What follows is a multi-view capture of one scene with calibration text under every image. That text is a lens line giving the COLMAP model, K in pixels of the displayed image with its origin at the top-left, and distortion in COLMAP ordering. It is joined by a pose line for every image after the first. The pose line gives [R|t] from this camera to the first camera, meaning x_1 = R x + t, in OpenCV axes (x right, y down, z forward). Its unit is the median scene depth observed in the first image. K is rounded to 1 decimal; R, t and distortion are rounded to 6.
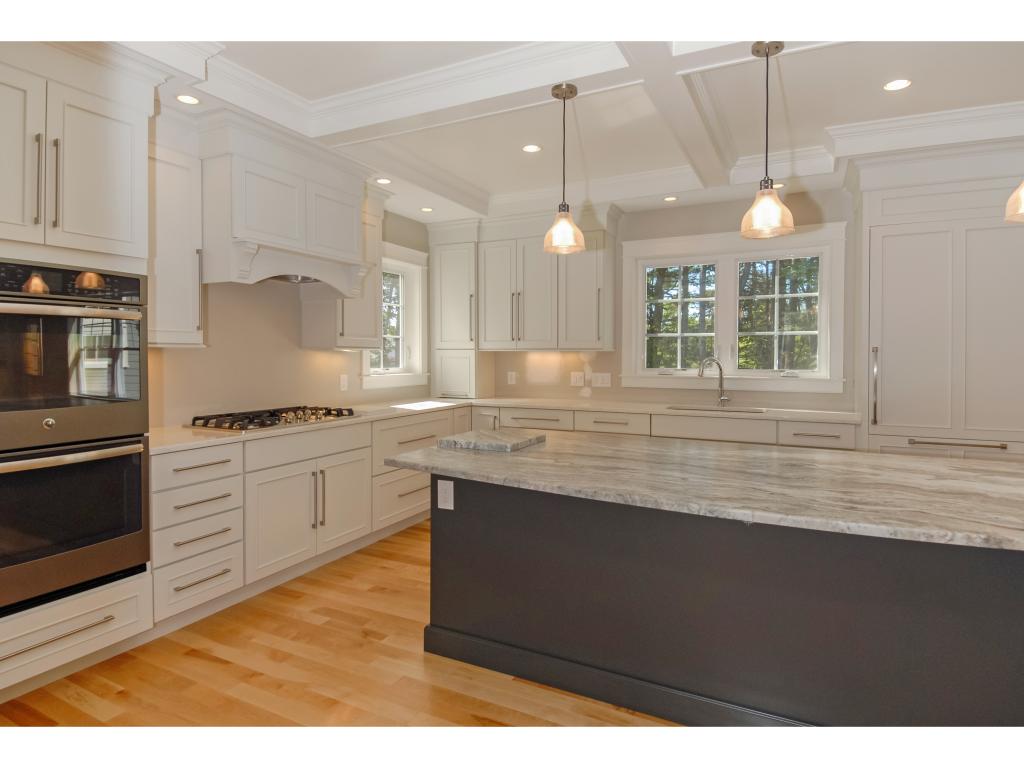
lens RADIAL K [[583.4, 0, 512.1], [0, 583.4, 386.9], [0, 0, 1]] dist [0.001572, -0.001034]
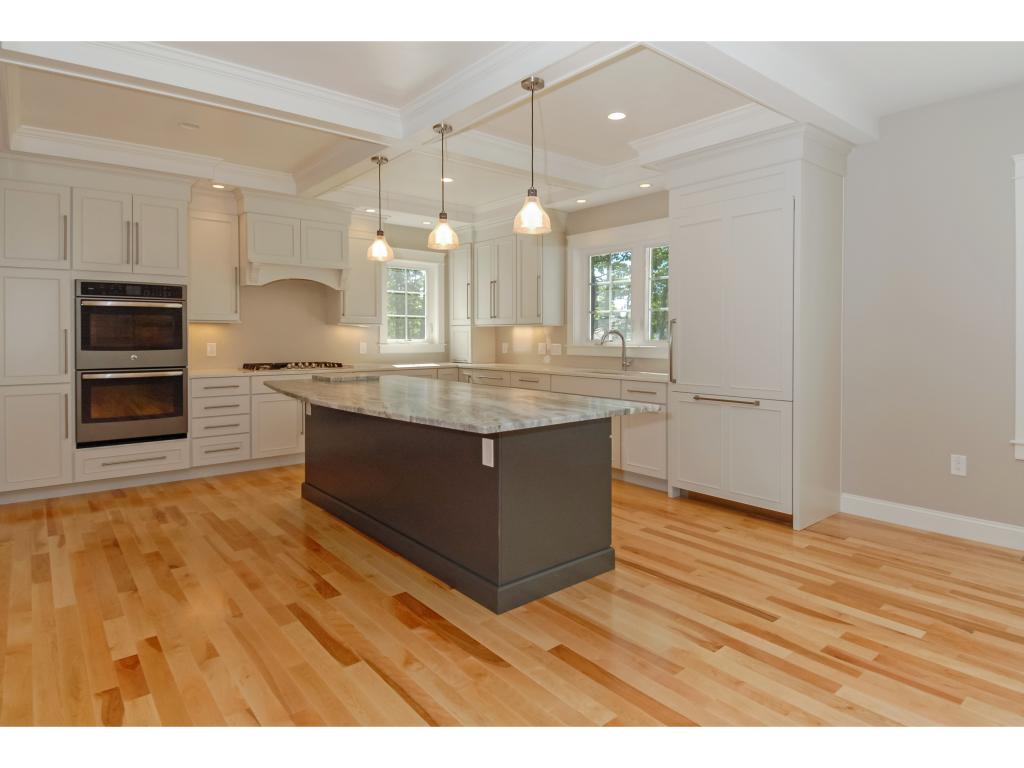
lens RADIAL K [[583.4, 0, 512.6], [0, 583.4, 381.6], [0, 0, 1]] dist [0.001572, -0.001034]
pose [[0.913040, 0.031529, -0.406649, 0.607412], [-0.023628, 0.999422, 0.024437, 0.030033], [0.407184, -0.012704, 0.913258, -0.173366]]
